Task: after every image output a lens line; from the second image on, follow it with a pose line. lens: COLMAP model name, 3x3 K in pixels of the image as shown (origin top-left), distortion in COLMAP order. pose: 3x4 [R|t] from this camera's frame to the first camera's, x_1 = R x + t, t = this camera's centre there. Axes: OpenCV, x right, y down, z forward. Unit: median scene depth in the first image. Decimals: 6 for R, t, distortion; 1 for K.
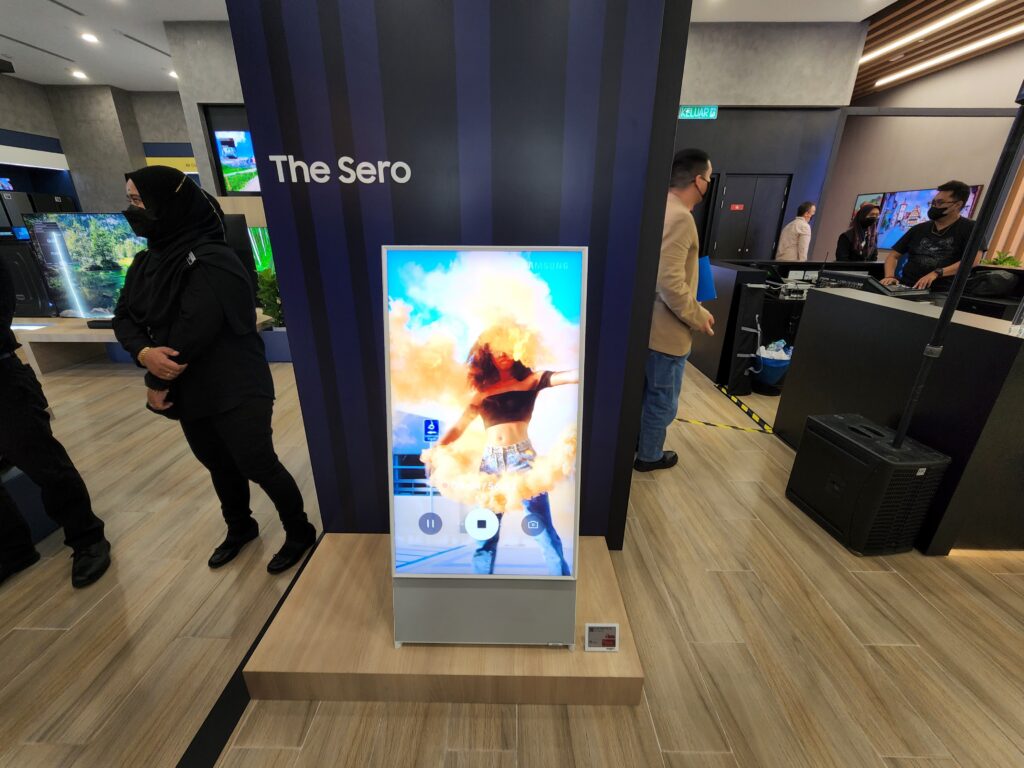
lens RADIAL K [[423.8, 0, 512.0], [0, 423.8, 384.0], [0, 0, 1]] dist [-0.000105, -0.000019]
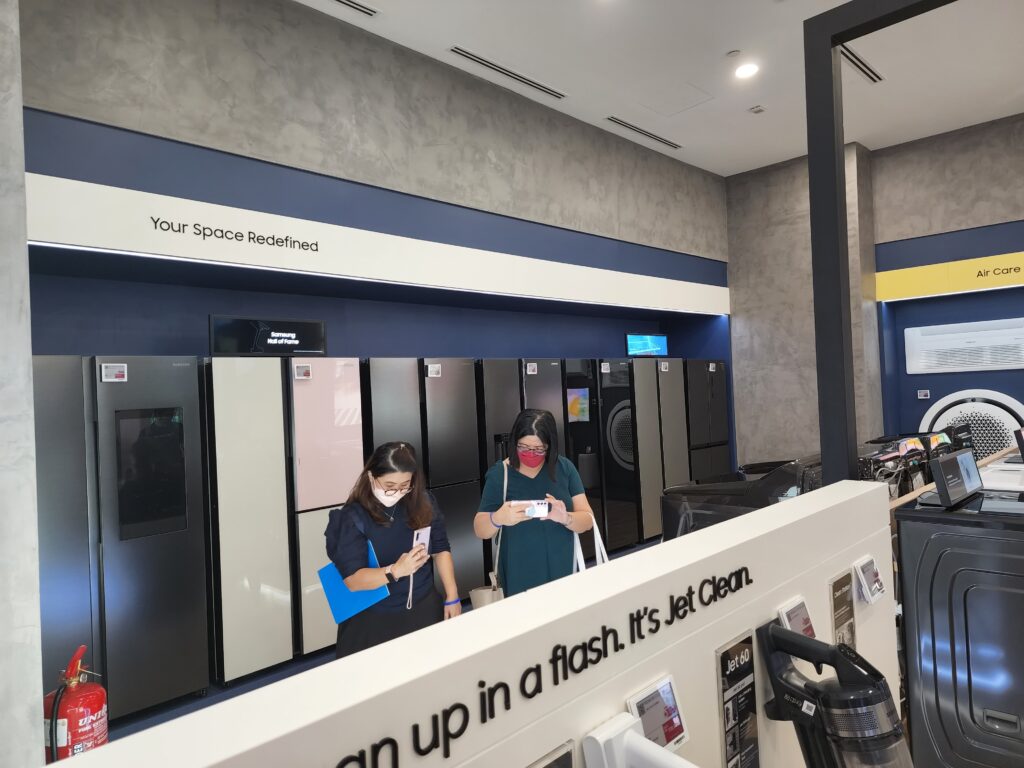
lens RADIAL K [[673.1, 0, 512.0], [0, 673.1, 384.0], [0, 0, 1]] dist [0.091231, -0.087553]
pose [[0.719609, -0.041319, -0.693149, -0.656275], [-0.204216, 0.941488, -0.268134, -0.142194], [0.663671, 0.334504, 0.669065, 0.285084]]
